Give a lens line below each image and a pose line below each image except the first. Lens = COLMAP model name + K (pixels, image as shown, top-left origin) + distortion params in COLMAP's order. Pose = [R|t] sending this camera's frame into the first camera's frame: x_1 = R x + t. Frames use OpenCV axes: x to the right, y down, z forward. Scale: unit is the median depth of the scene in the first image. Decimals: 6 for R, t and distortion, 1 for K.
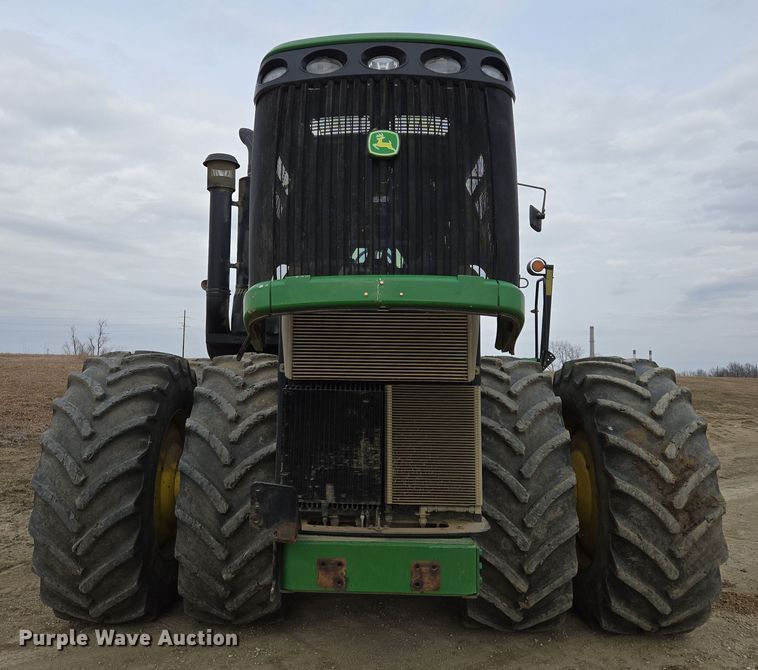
lens RADIAL K [[696.1, 0, 330.2], [0, 696.1, 318.1], [0, 0, 1]] dist [0.089076, -0.066540]
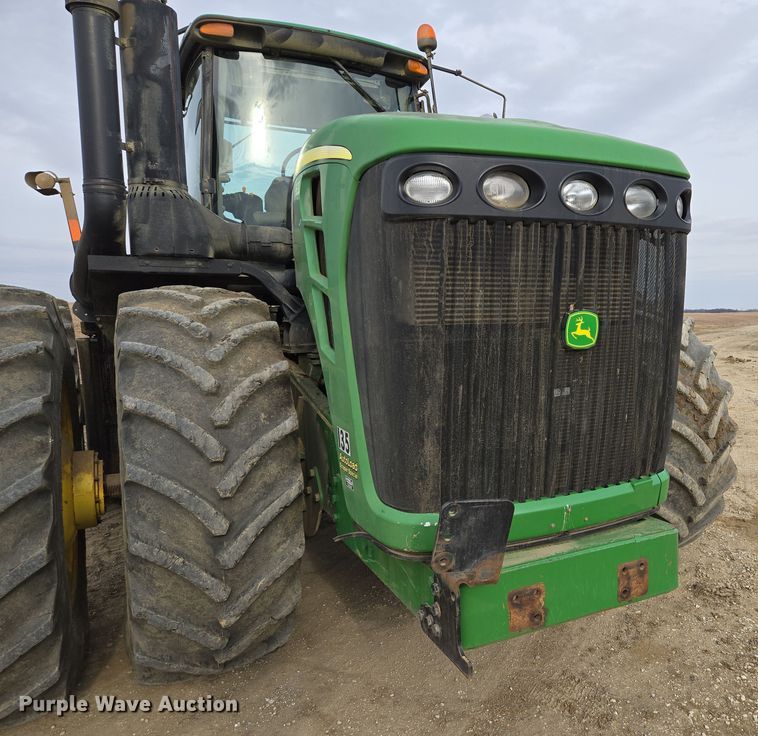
lens RADIAL K [[660.8, 0, 483.2], [0, 660.8, 376.2], [0, 0, 1]] dist [0.084040, -0.078171]
pose [[0.851091, -0.077448, 0.519275, -0.253601], [-0.015686, 0.984867, 0.172598, 0.023899], [-0.524784, -0.155042, 0.836997, 0.376399]]
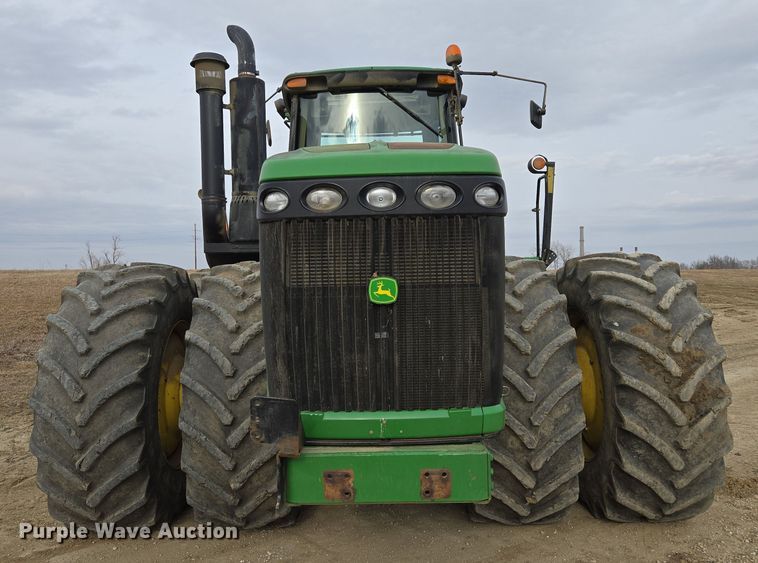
lens RADIAL K [[660.1, 0, 350.9], [0, 660.1, 286.8], [0, 0, 1]] dist [0.064273, -0.003406]
pose [[0.999094, -0.035516, 0.023462, 0.005034], [0.033275, 0.995401, 0.089827, 0.007731], [-0.026544, -0.088965, 0.995681, 0.084572]]
